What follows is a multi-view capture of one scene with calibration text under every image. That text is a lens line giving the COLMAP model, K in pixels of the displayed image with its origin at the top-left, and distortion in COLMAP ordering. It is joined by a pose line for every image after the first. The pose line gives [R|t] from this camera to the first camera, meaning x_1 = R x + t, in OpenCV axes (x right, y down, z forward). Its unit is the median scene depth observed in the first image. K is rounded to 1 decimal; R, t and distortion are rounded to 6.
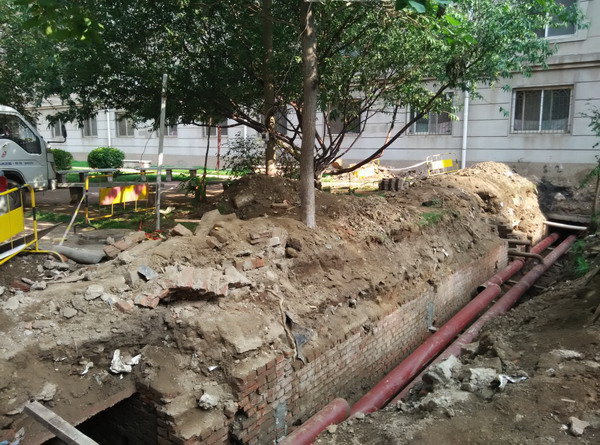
lens RADIAL K [[485.9, 0, 300.0], [0, 485.9, 222.5], [0, 0, 1]] dist [-0.001924, 0.000681]
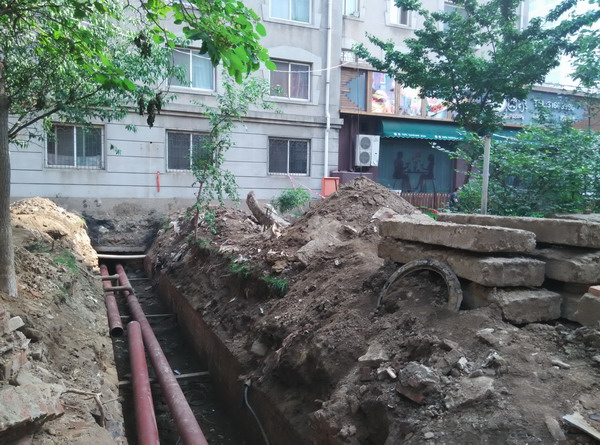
lens RADIAL K [[485.9, 0, 300.0], [0, 485.9, 222.5], [0, 0, 1]] dist [-0.001924, 0.000681]
pose [[0.501932, -0.061867, 0.862691, -0.152243], [0.120043, 0.992768, 0.001352, -0.019102], [-0.856536, 0.102882, 0.505729, 0.107935]]
